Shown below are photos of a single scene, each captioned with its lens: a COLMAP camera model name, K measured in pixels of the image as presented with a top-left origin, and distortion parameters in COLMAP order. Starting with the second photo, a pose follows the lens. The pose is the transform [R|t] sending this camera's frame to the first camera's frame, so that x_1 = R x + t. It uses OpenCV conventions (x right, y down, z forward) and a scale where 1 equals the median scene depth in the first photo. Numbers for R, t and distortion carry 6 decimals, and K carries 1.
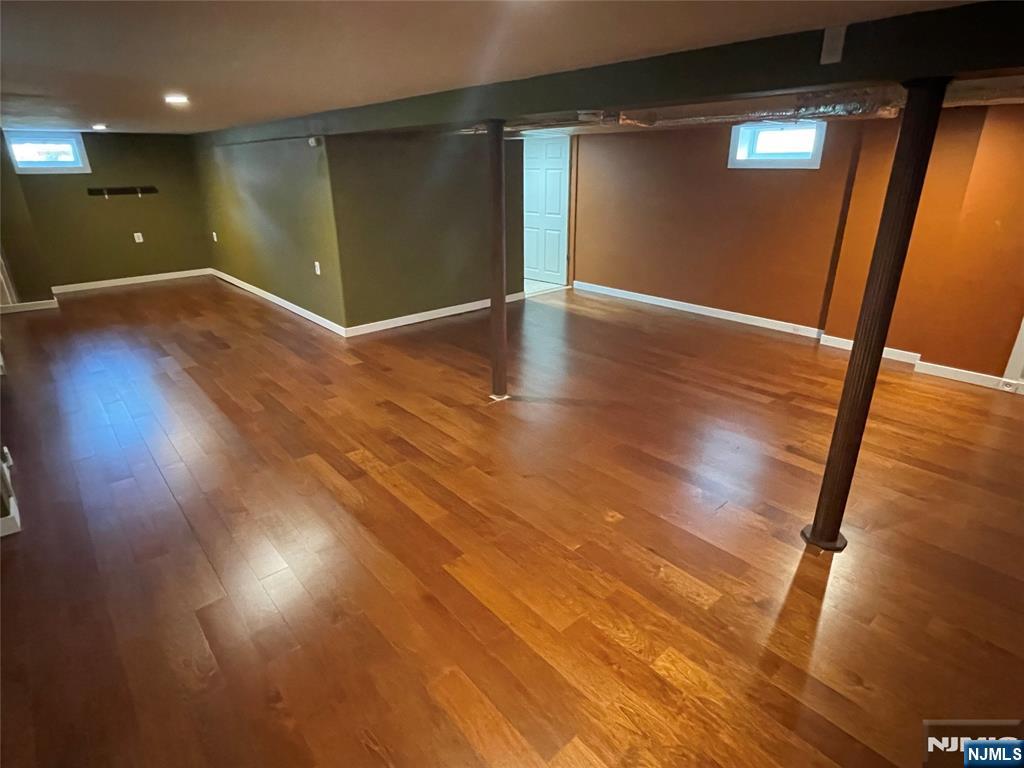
lens RADIAL K [[555.8, 0, 512.0], [0, 555.8, 384.0], [0, 0, 1]] dist [-0.004734, -0.000736]
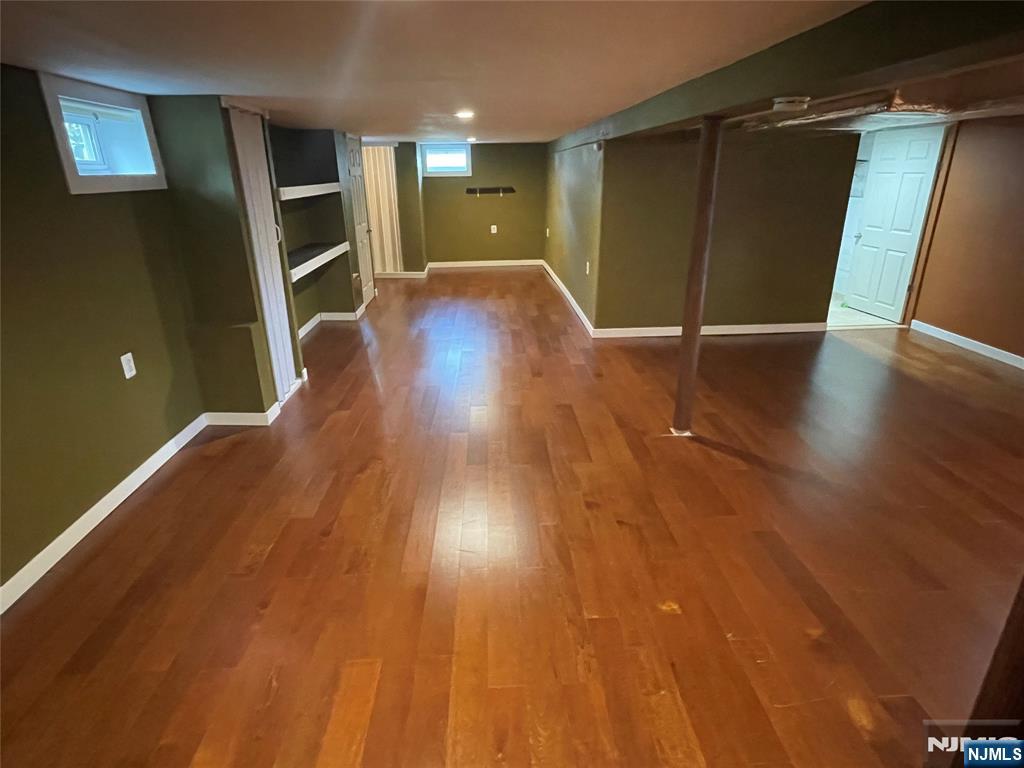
lens RADIAL K [[555.8, 0, 512.0], [0, 555.8, 384.0], [0, 0, 1]] dist [-0.004734, -0.000736]
pose [[0.775153, 0.222374, -0.591344, 0.167882], [-0.225136, 0.971786, 0.070323, -0.032359], [0.590298, 0.078622, 0.803347, 0.080413]]
